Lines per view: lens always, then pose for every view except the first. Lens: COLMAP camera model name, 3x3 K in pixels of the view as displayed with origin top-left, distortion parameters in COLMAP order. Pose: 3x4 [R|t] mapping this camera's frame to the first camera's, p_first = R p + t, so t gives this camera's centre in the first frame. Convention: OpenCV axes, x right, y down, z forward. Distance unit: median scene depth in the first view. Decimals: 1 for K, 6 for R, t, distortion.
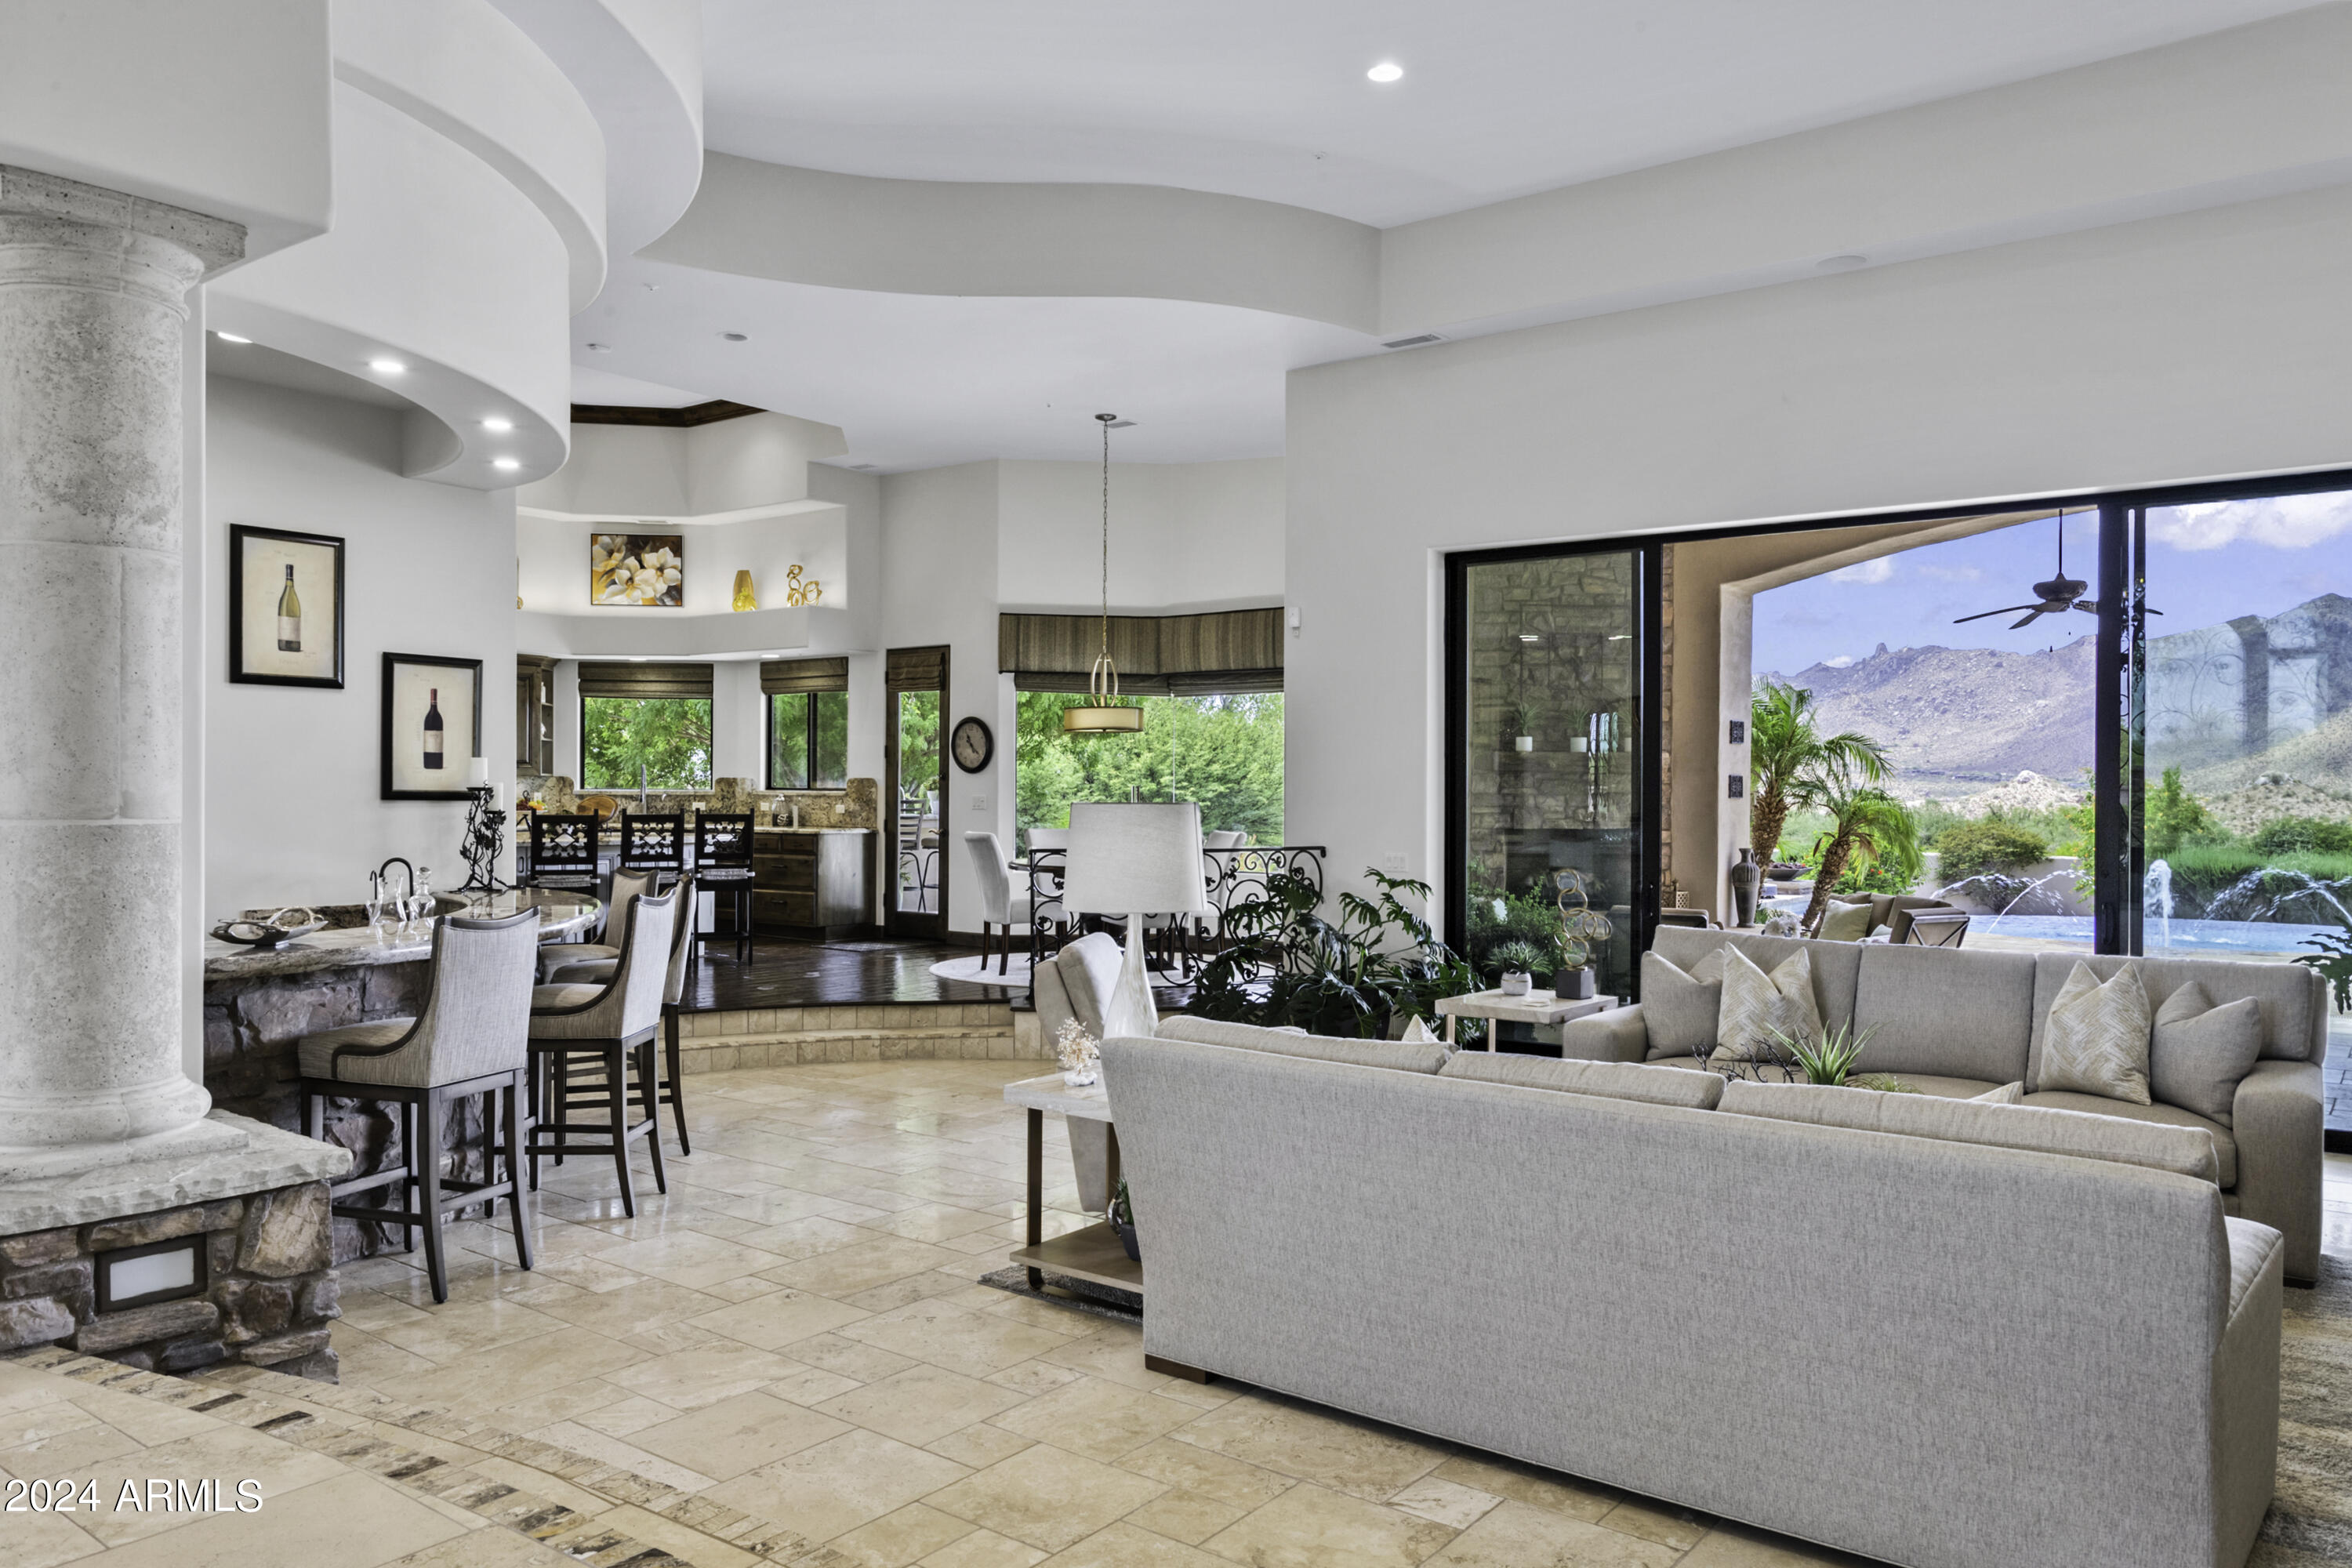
lens RADIAL K [[1674.9, 0, 1124.8], [0, 1674.9, 791.9], [0, 0, 1]] dist [-0.010275, -0.000388]
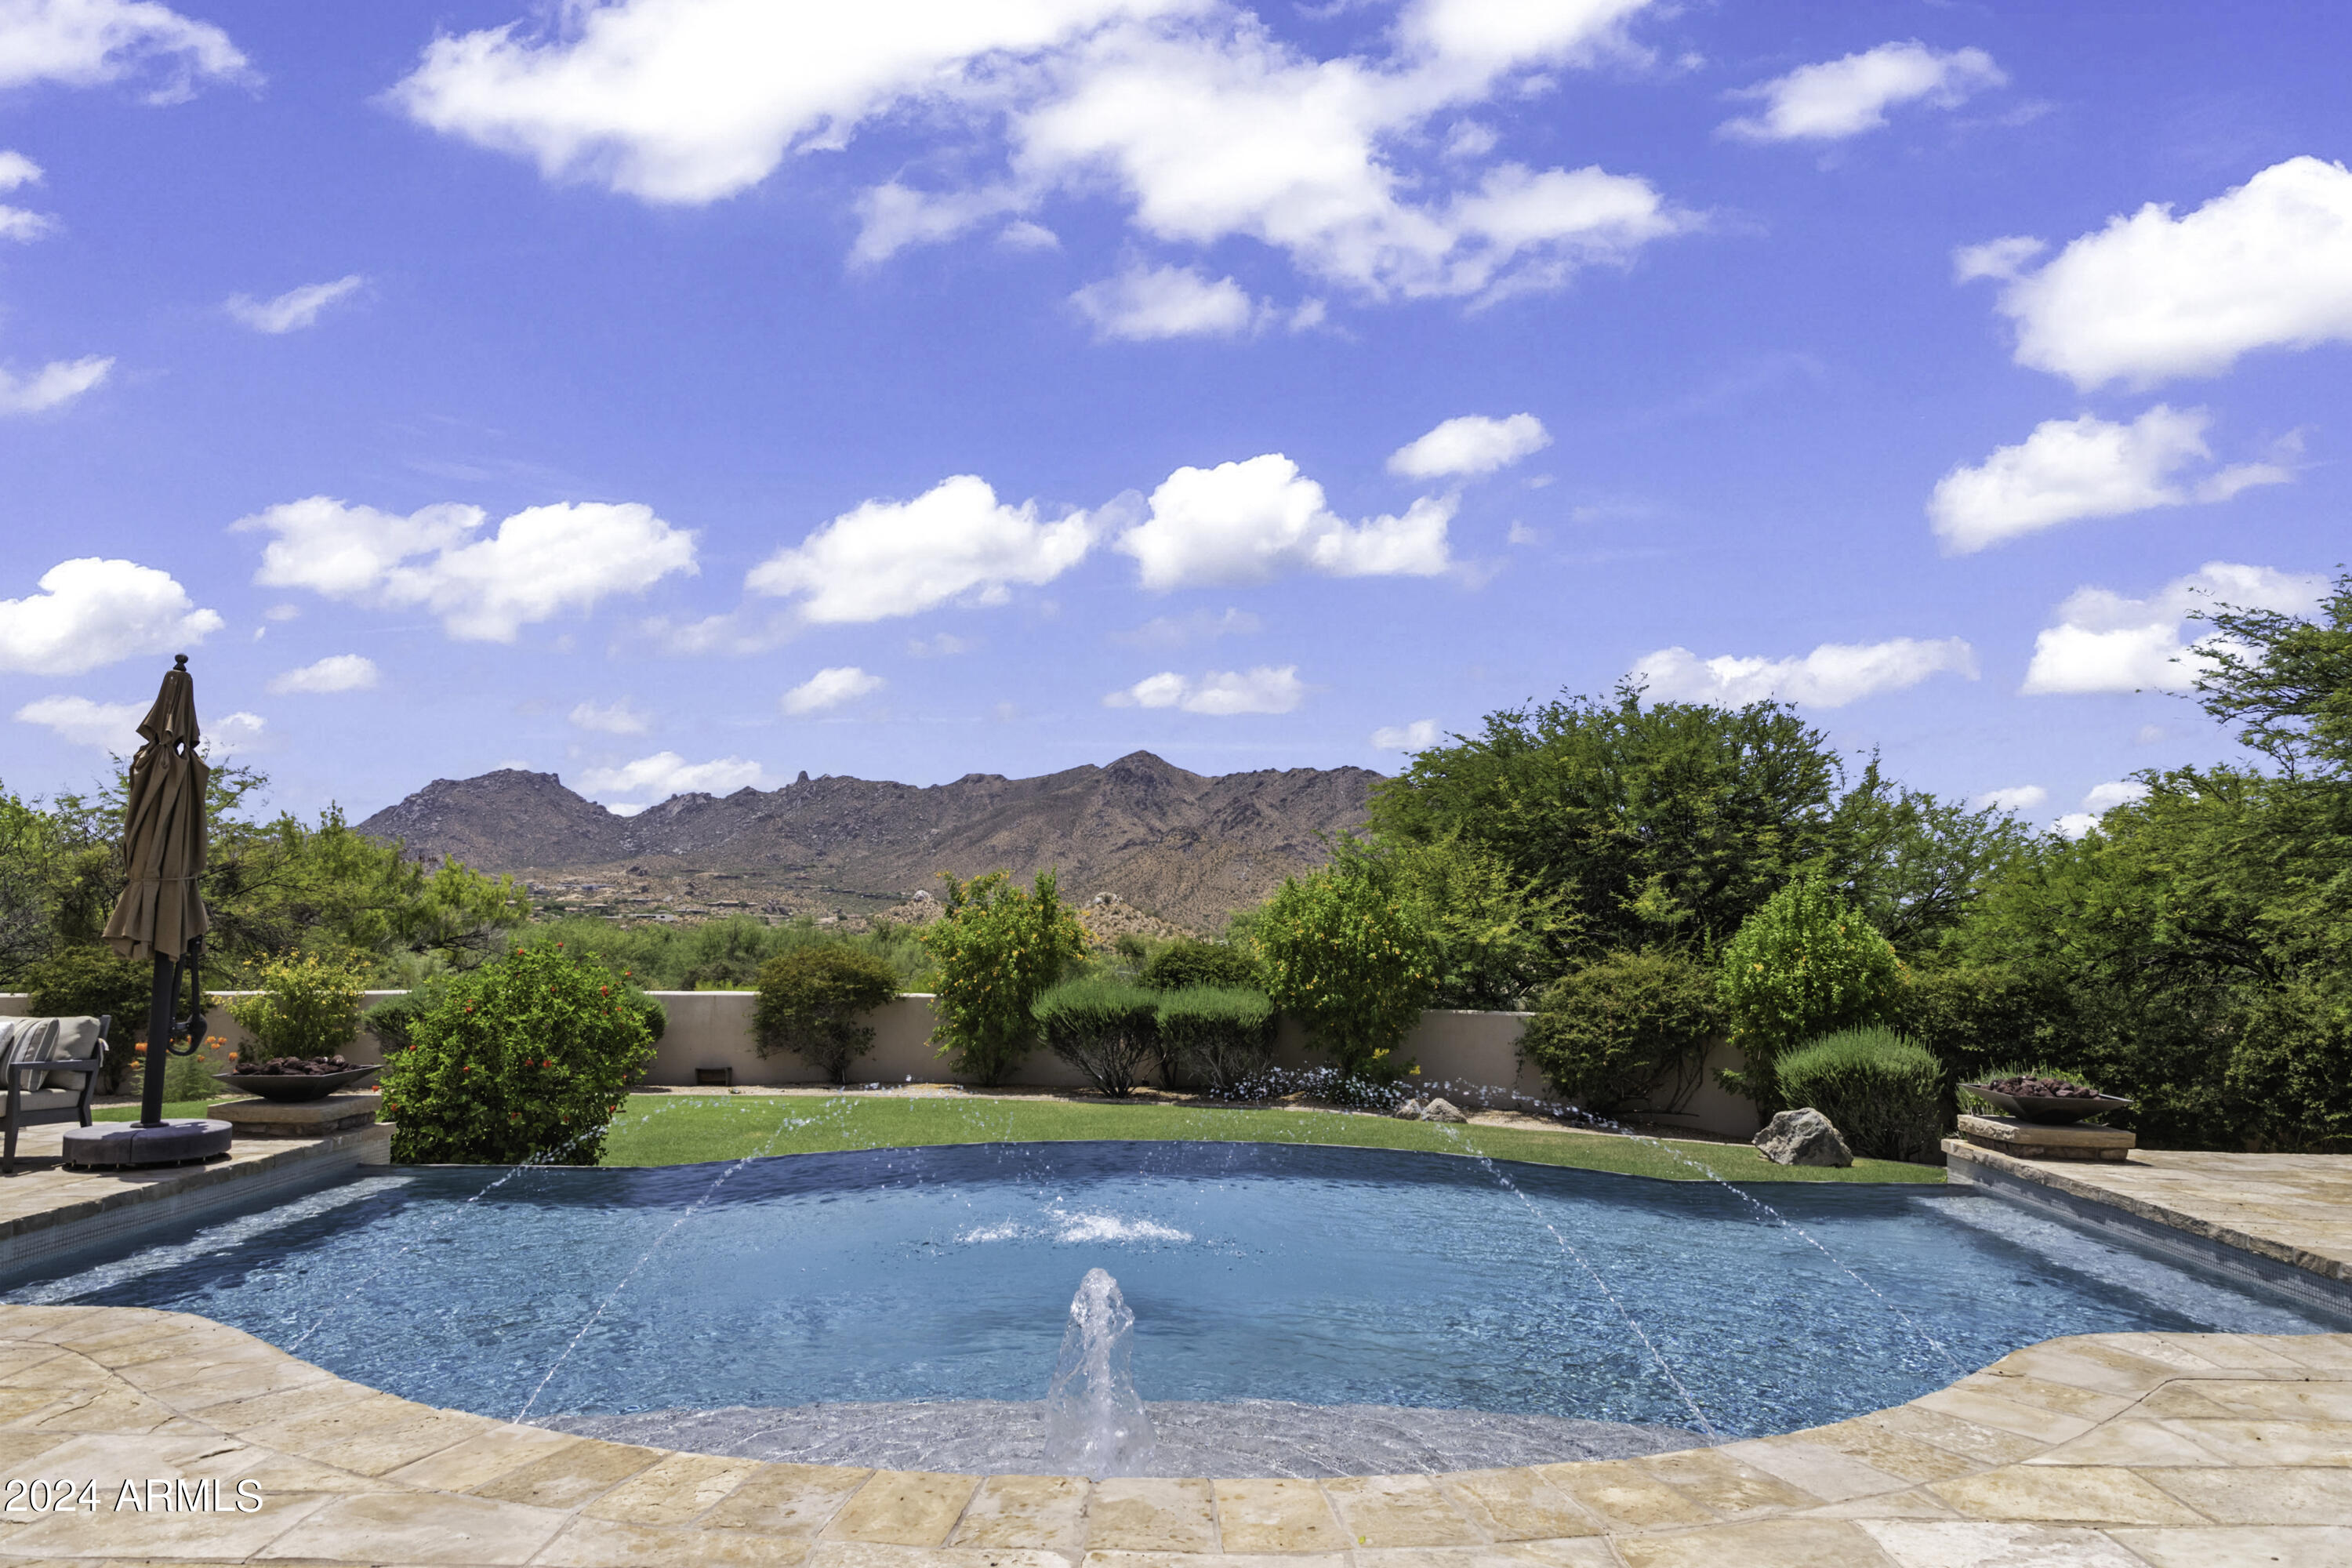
lens RADIAL K [[1629.1, 0, 1175.8], [0, 1629.1, 770.7], [0, 0, 1]] dist [-0.000343, 0.000384]
pose [[0.796951, 0.053607, 0.601661, 0.550034], [-0.002395, 0.996327, -0.085600, 0.006915], [-0.604040, 0.066778, 0.794151, 0.910715]]
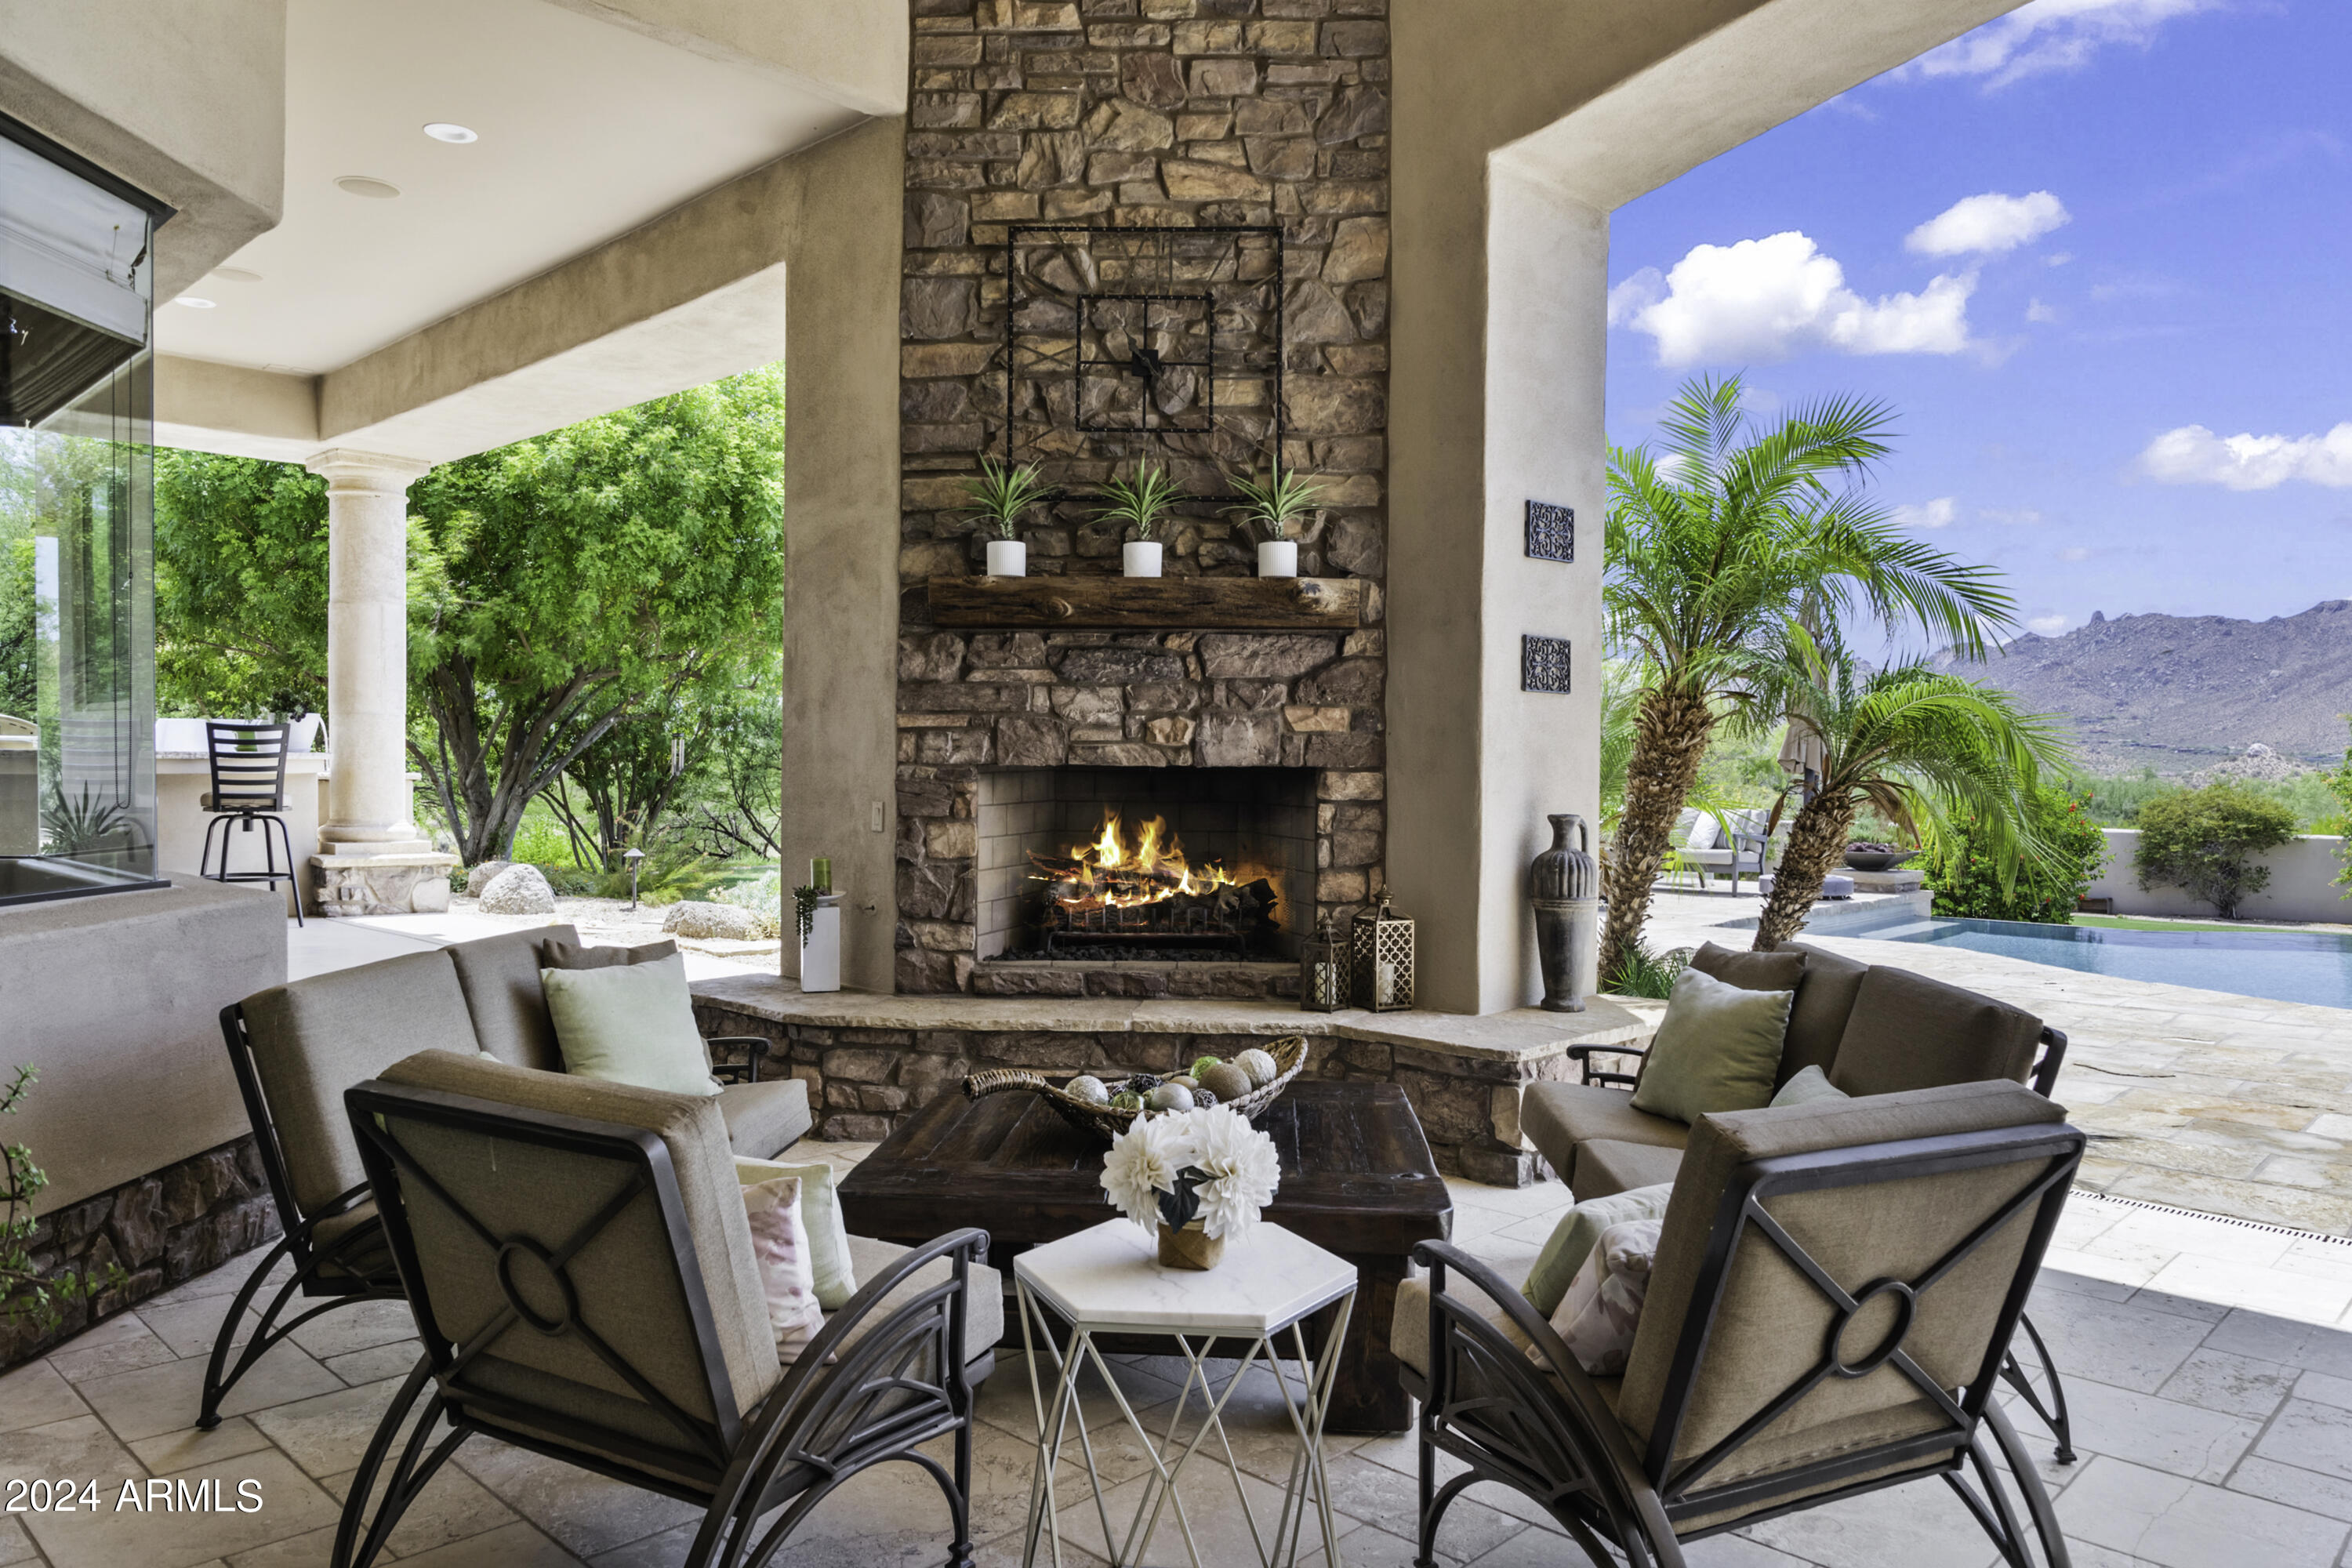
lens RADIAL K [[1630.9, 0, 1148.5], [0, 1630.9, 785.3], [0, 0, 1]] dist [0.000395, -0.000567]
pose [[0.994811, 0.001203, -0.101732, 0.309089], [-0.000081, 0.999939, 0.011034, 0.022238], [0.101739, -0.010969, 0.994751, 0.590761]]
